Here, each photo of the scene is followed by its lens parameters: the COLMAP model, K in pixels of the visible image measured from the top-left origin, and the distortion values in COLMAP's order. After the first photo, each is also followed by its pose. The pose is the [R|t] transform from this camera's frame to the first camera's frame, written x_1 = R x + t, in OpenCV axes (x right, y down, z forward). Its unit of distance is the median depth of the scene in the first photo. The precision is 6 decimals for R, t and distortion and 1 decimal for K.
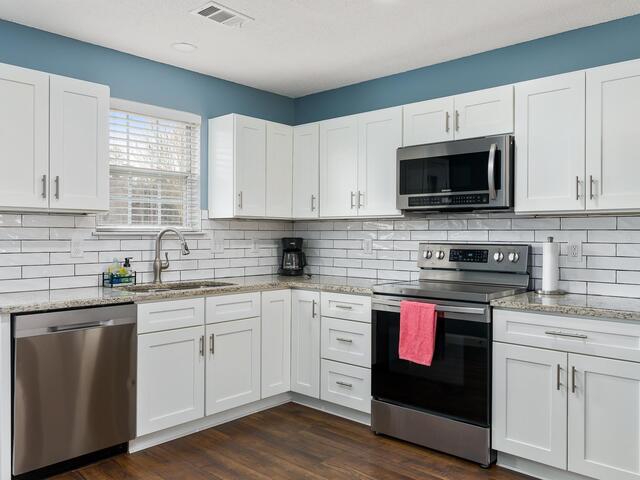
lens RADIAL K [[520.3, 0, 320.5], [0, 520.3, 235.9], [0, 0, 1]] dist [-0.002014, -0.001253]
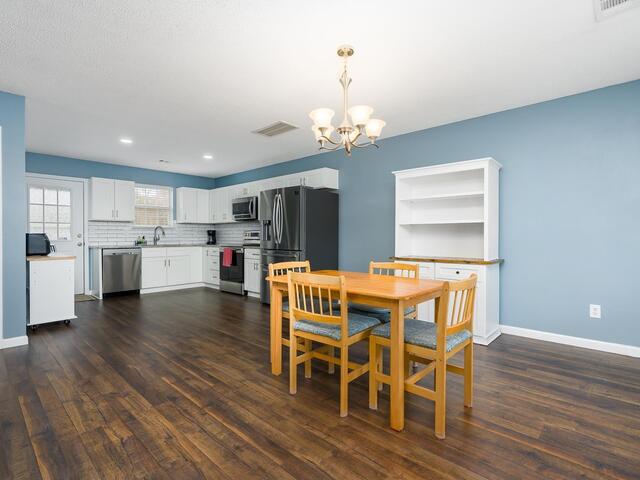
lens RADIAL K [[323.0, 0, 320.0], [0, 323.0, 240.0], [0, 0, 1]] dist [-0.002963, 0.000729]
pose [[0.999980, -0.003577, -0.005183, 0.694814], [0.003639, 0.999922, 0.011935, 0.048576], [0.005140, -0.011954, 0.999915, -0.920960]]
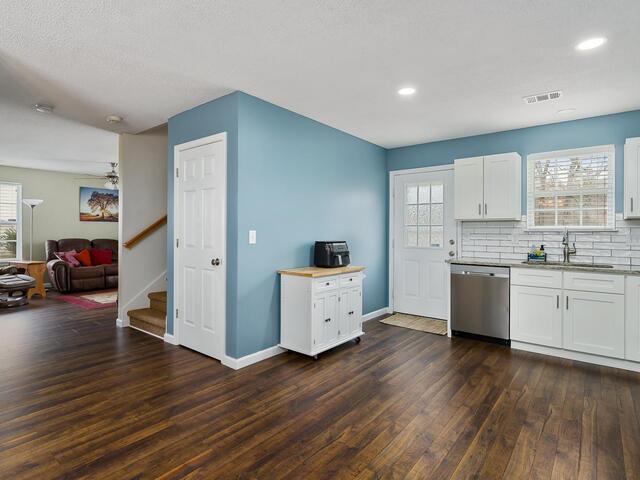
lens RADIAL K [[348.0, 0, 320.5], [0, 348.0, 231.4], [0, 0, 1]] dist [-0.000200, -0.000071]
pose [[0.064547, -0.001527, -0.997914, 0.745173], [-0.006728, 0.999975, -0.001965, 0.004459], [0.997892, 0.006841, 0.064535, 0.201800]]
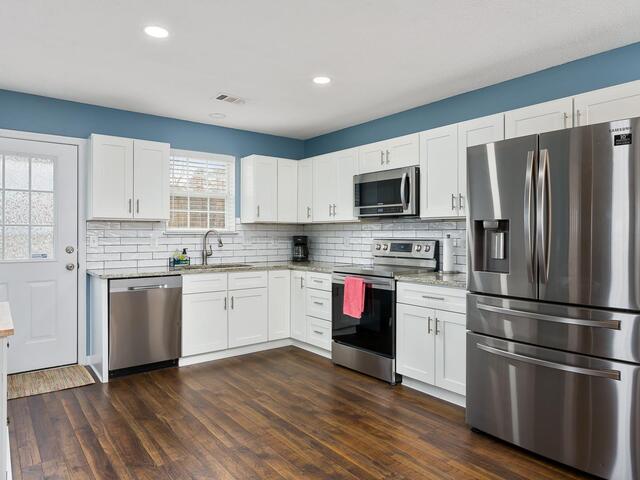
lens RADIAL K [[423.5, 0, 319.0], [0, 423.5, 232.3], [0, 0, 1]] dist [-0.003365, -0.000702]
pose [[0.986208, -0.004543, -0.165446, 0.259730], [0.003564, 0.999974, -0.006214, 0.001938], [0.165470, 0.005538, 0.986199, -0.223701]]
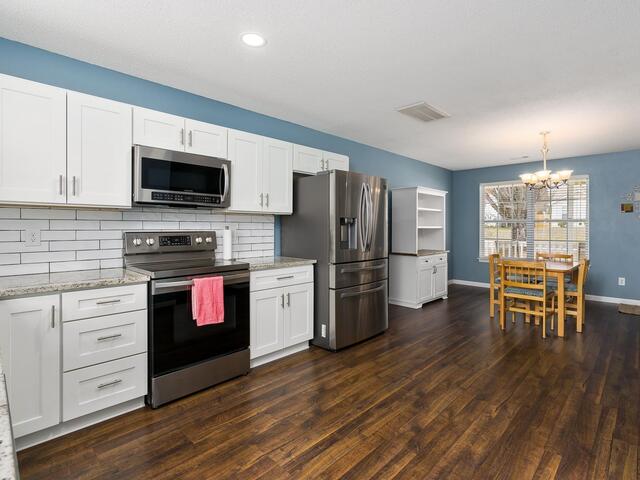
lens RADIAL K [[331.0, 0, 330.1], [0, 331.0, 228.0], [0, 0, 1]] dist [-0.001703, 0.000133]
pose [[0.021470, -0.009145, 0.999728, -0.556367], [-0.002504, 0.999955, 0.009201, -0.002769], [-0.999766, -0.002700, 0.021446, 0.607245]]
